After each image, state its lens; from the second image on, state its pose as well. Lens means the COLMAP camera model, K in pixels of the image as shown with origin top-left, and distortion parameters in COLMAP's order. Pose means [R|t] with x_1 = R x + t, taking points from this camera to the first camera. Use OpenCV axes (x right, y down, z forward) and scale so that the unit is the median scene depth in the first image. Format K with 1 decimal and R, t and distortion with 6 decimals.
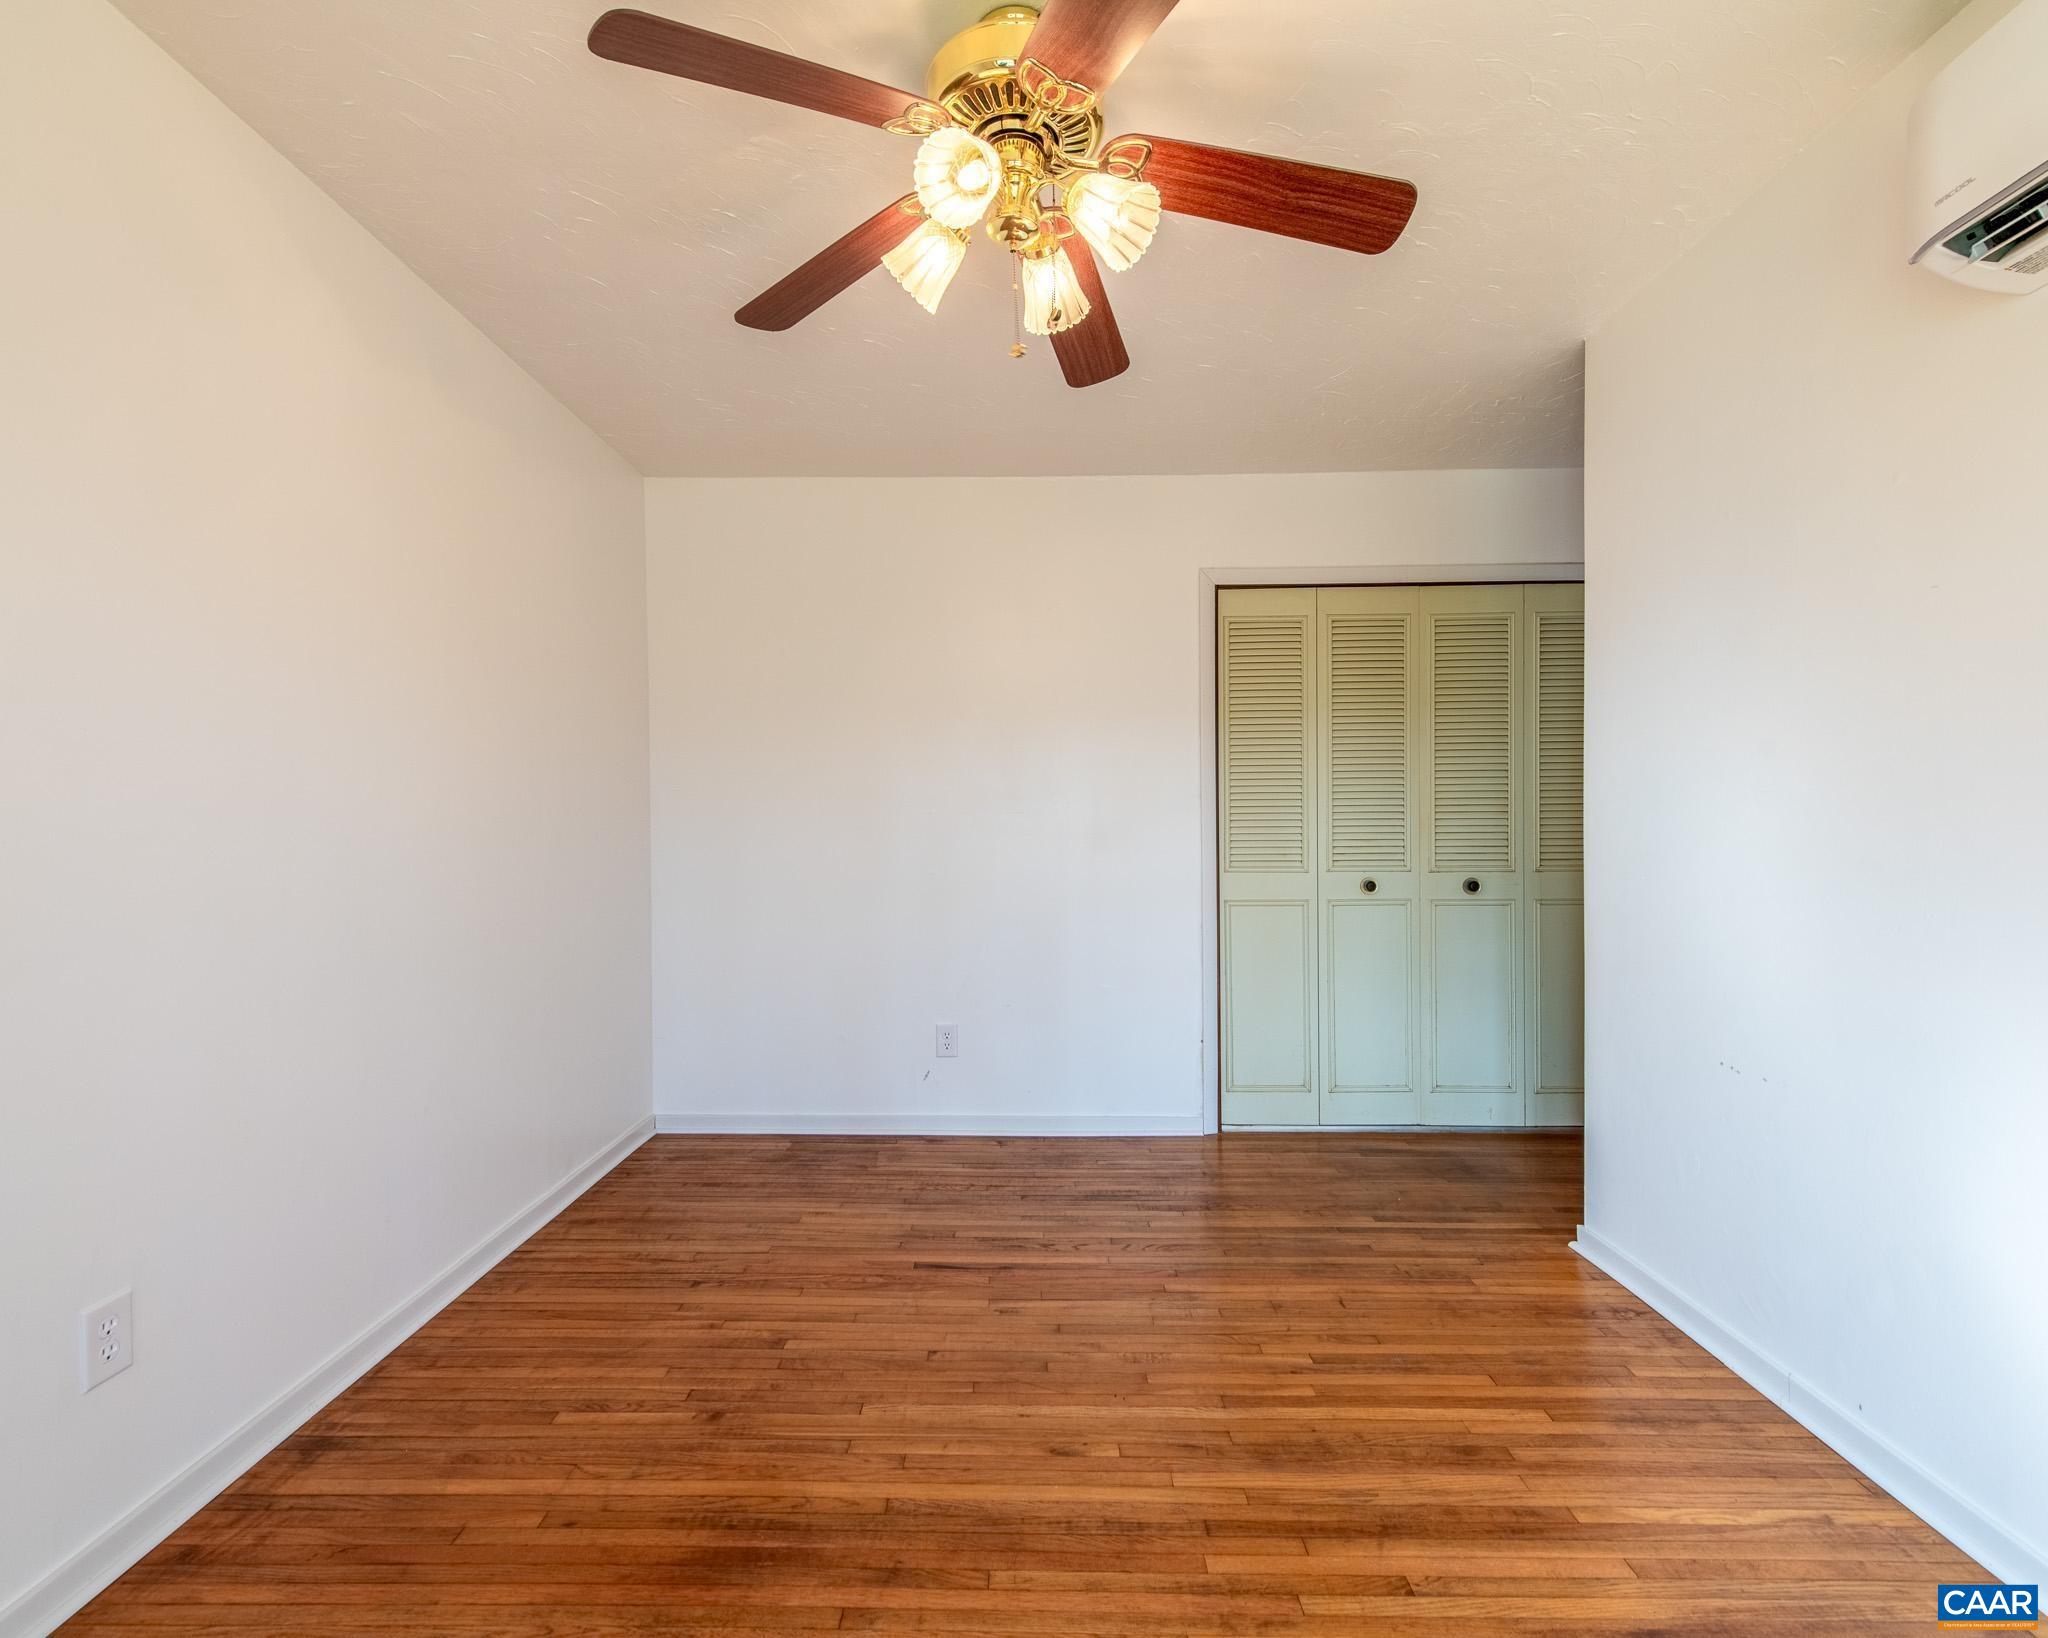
lens RADIAL K [[958.4, 0, 1030.4], [0, 958.4, 835.1], [0, 0, 1]] dist [0.019848, -0.007083]
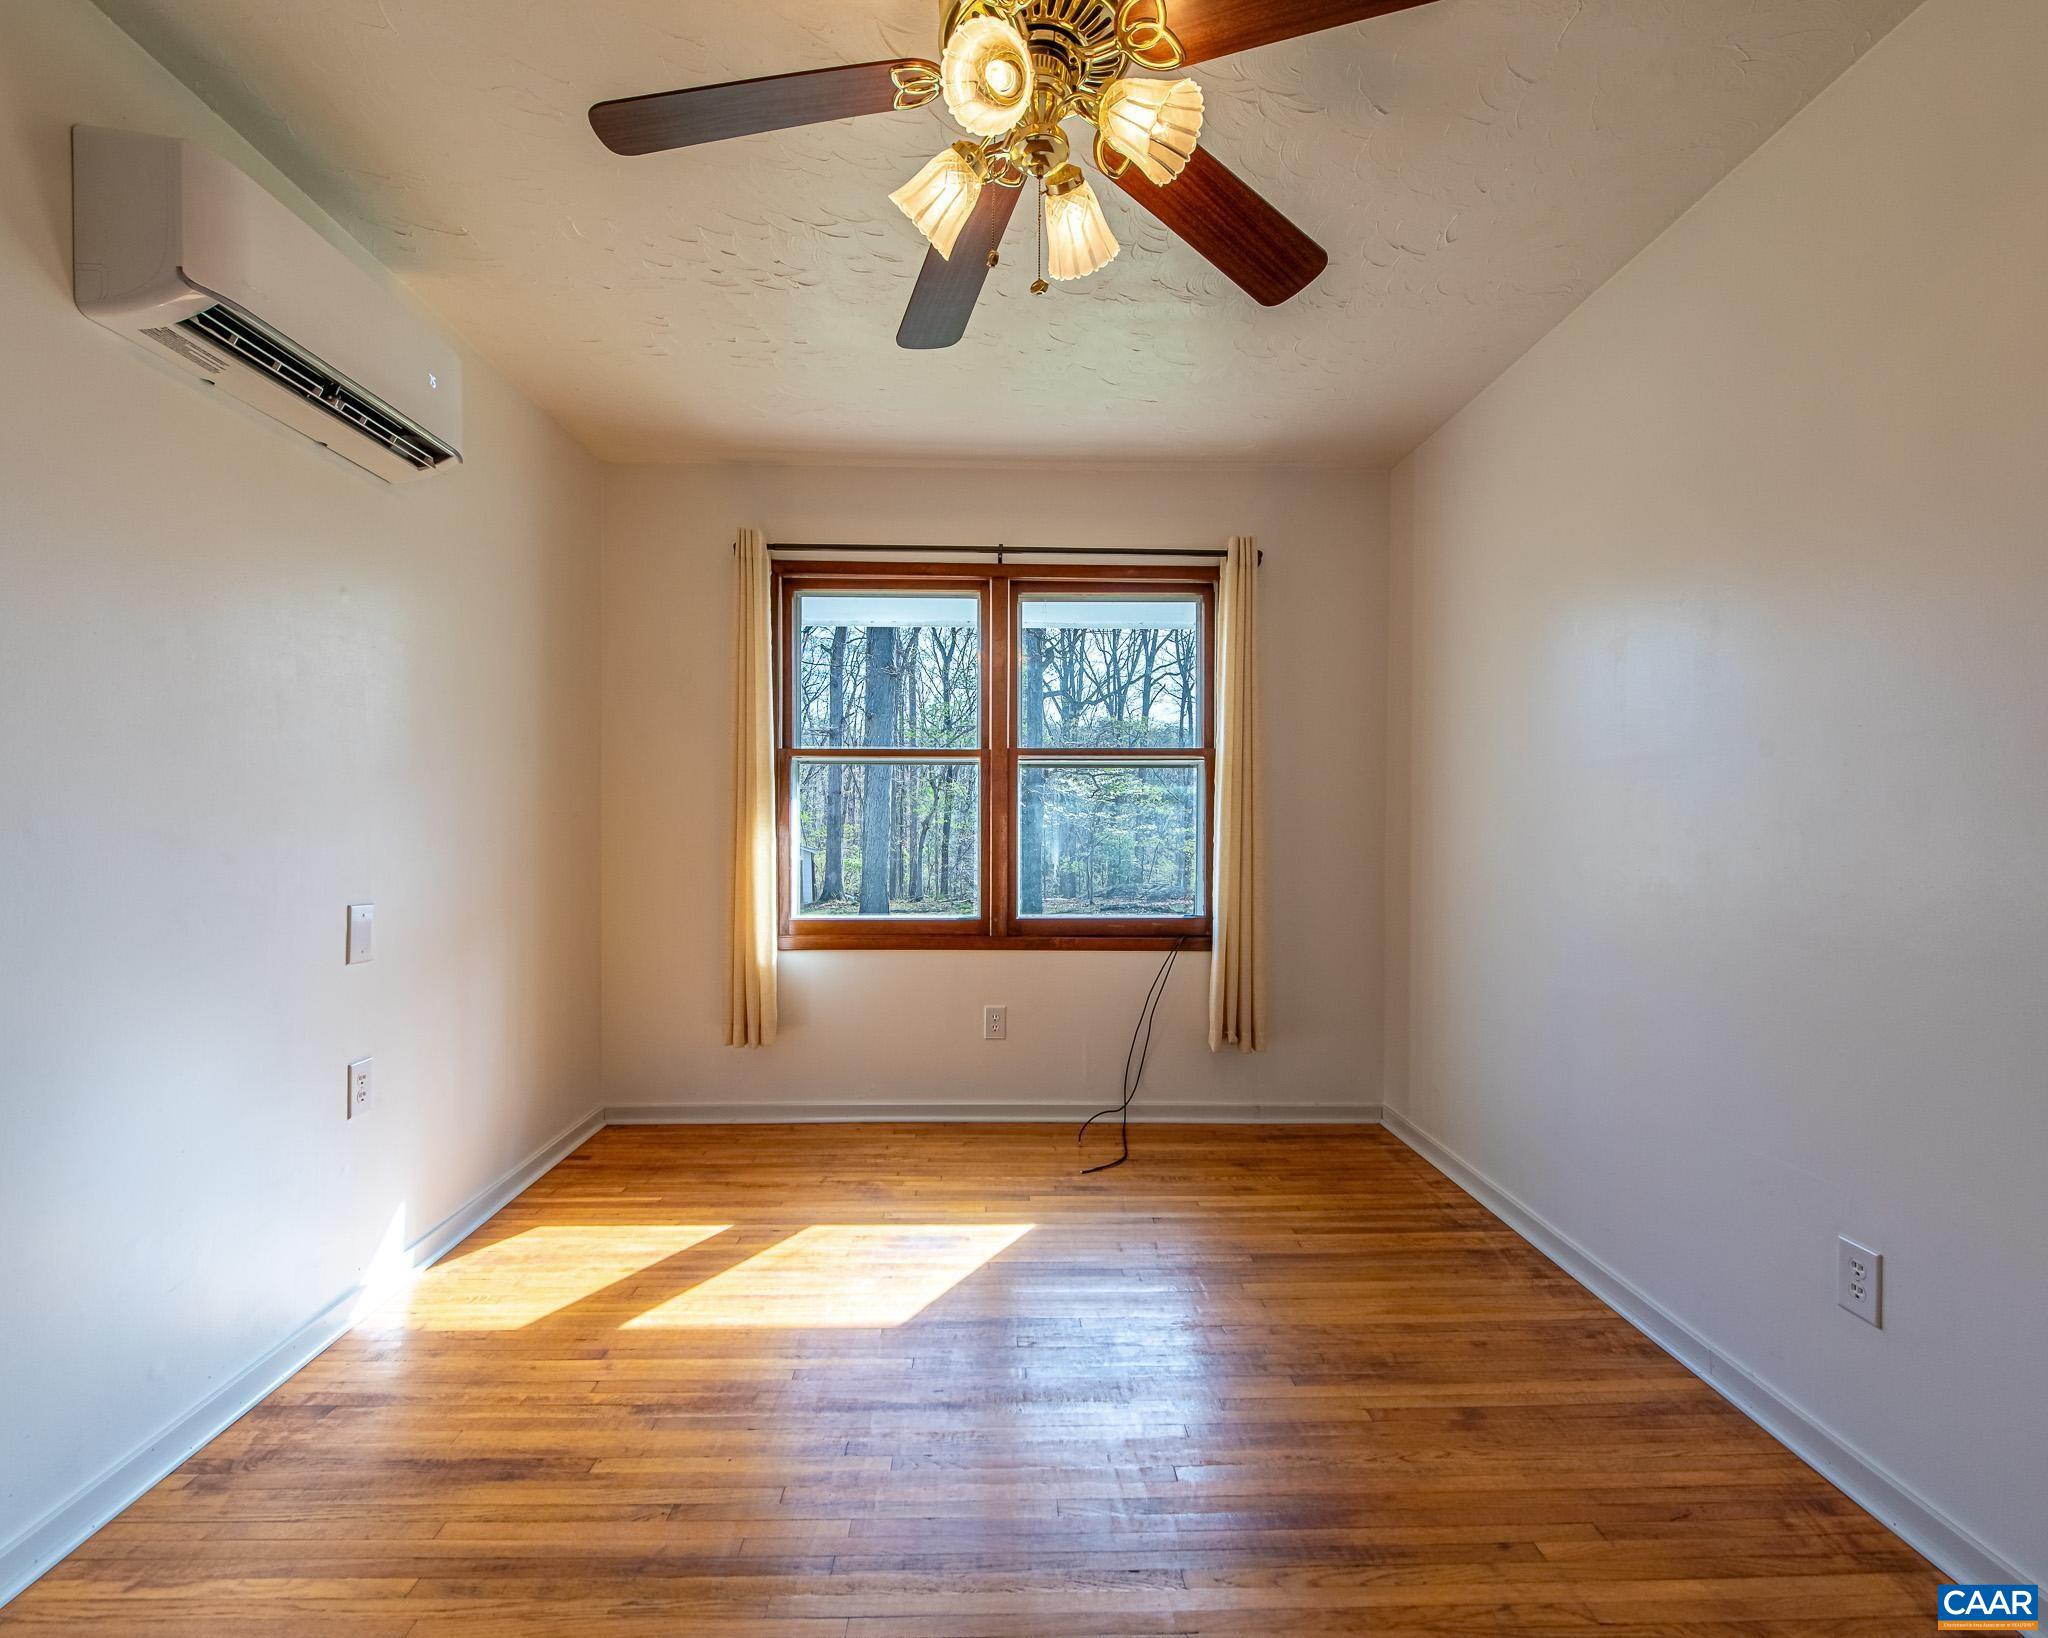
lens RADIAL K [[958.4, 0, 1029.0], [0, 958.4, 827.8], [0, 0, 1]] dist [0.019848, -0.007083]
pose [[-0.999408, 0.001390, -0.034385, 0.019489], [0.000517, 0.999678, 0.025381, -0.016909], [0.034410, 0.025348, -0.999086, 1.615857]]
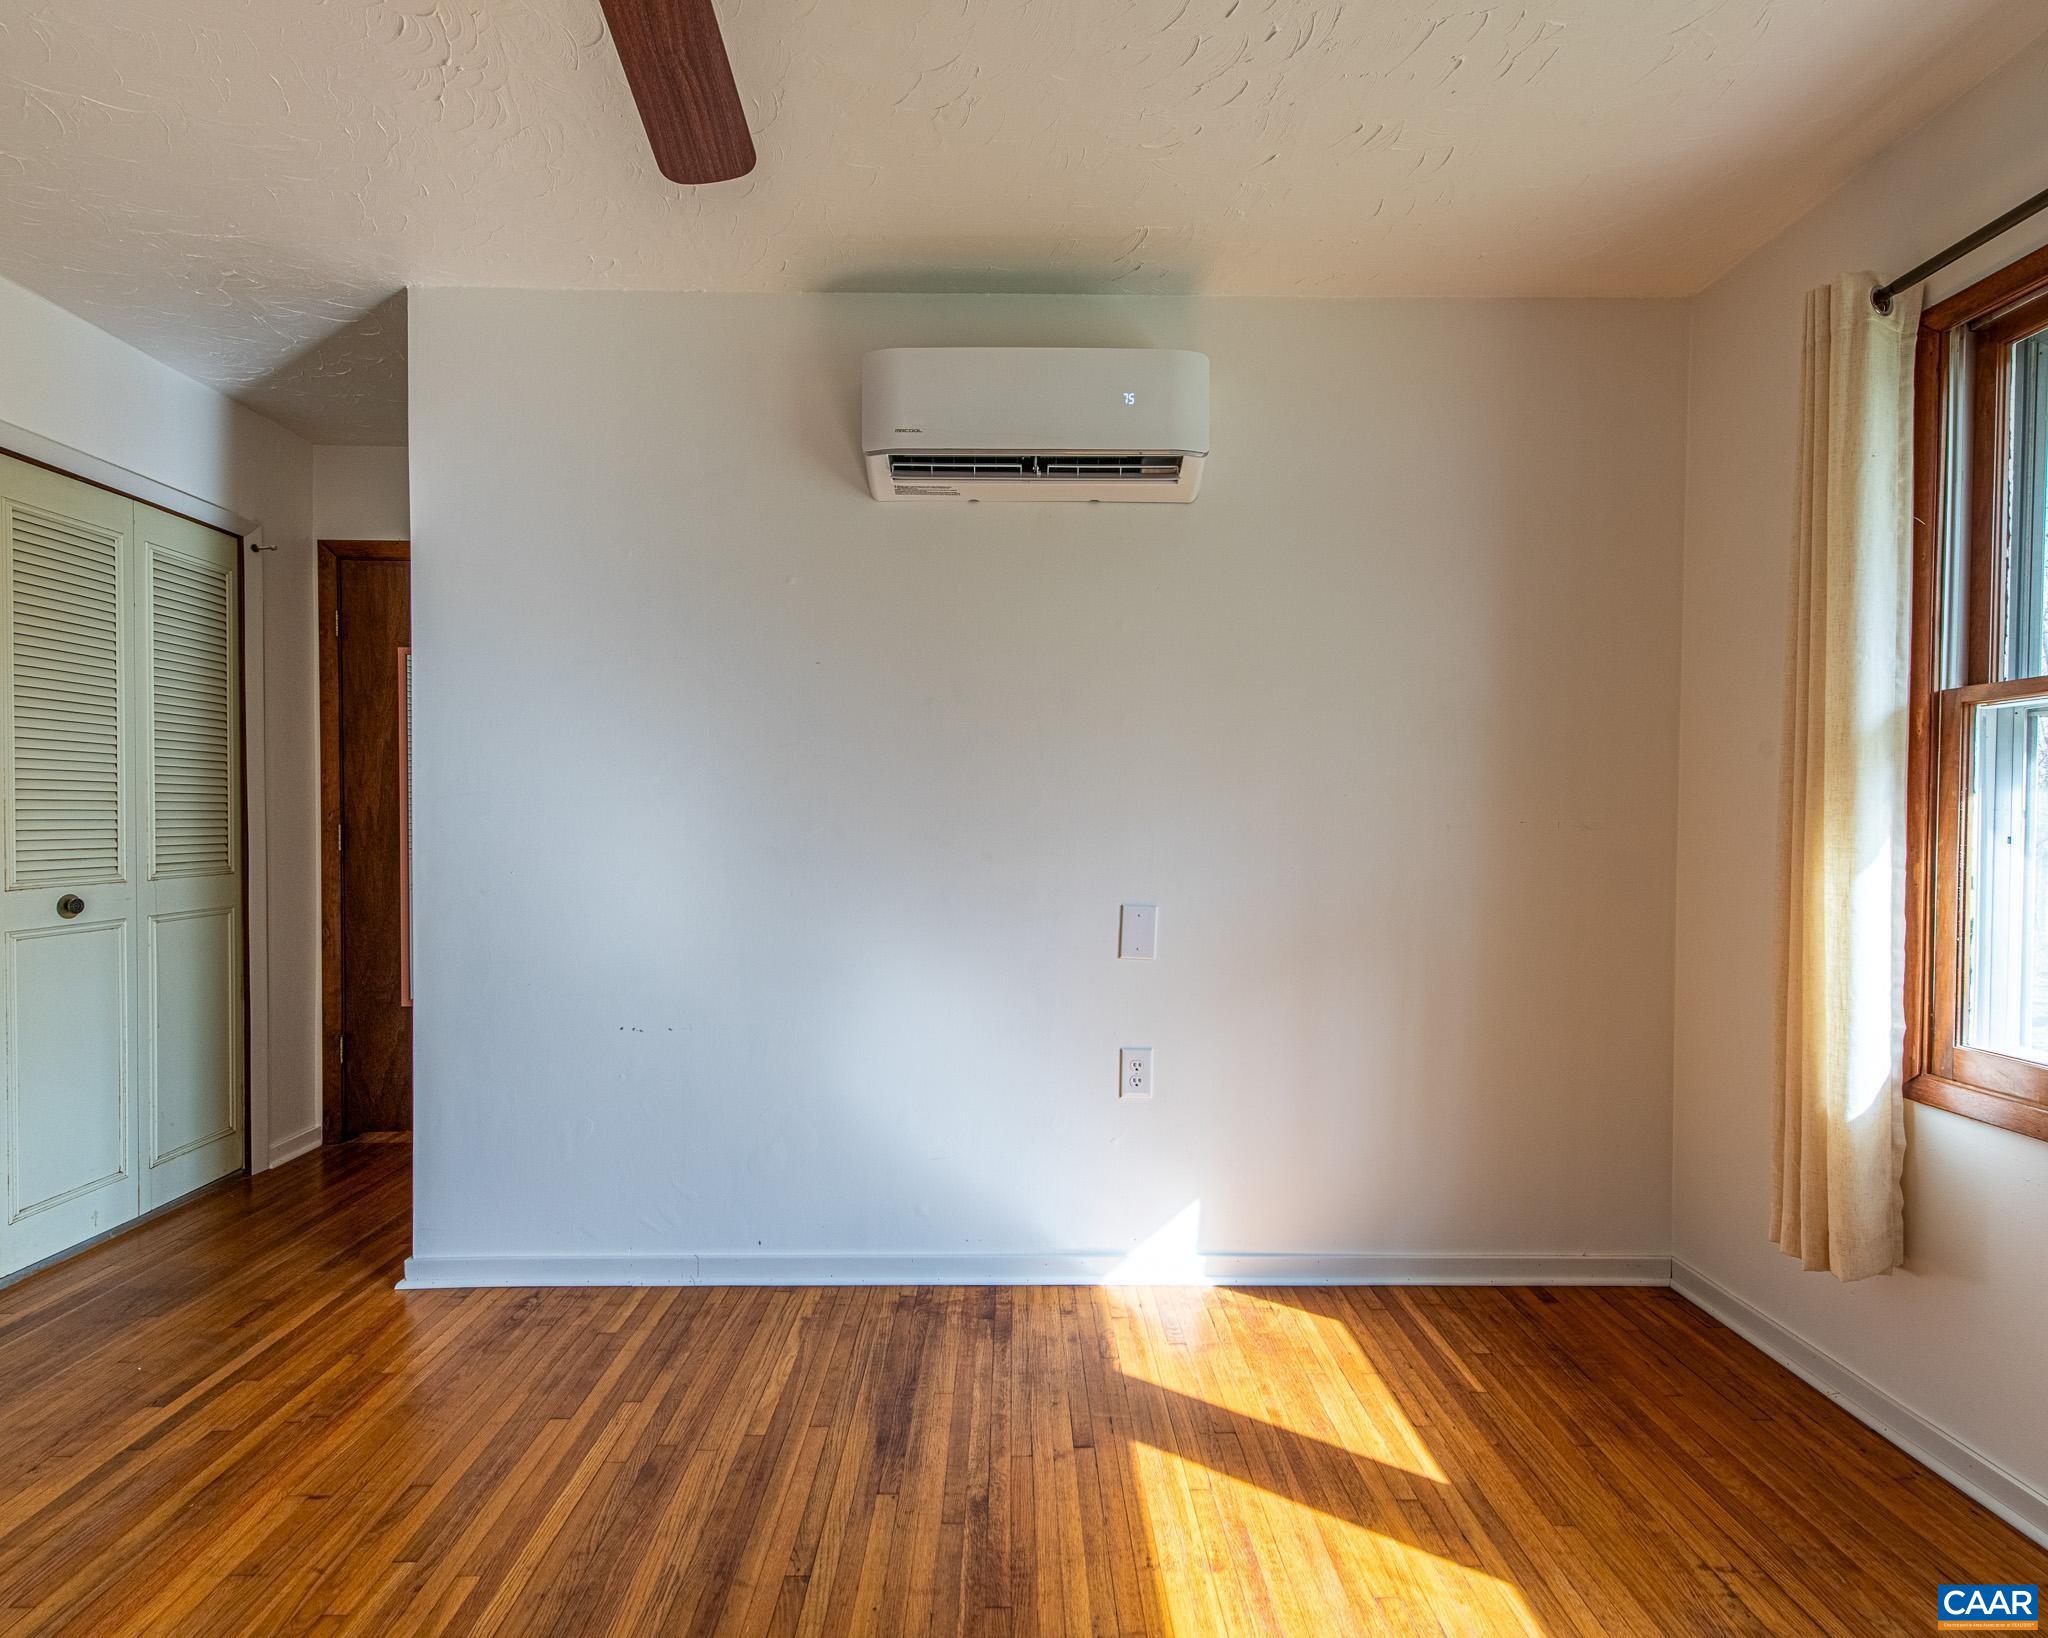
lens RADIAL K [[958.4, 0, 996.3], [0, 958.4, 826.2], [0, 0, 1]] dist [0.019848, -0.007083]
pose [[-0.007530, -0.000914, 0.999971, -0.475715], [0.007042, 0.999975, 0.000967, -0.001627], [-0.999947, 0.007049, -0.007523, 0.618114]]
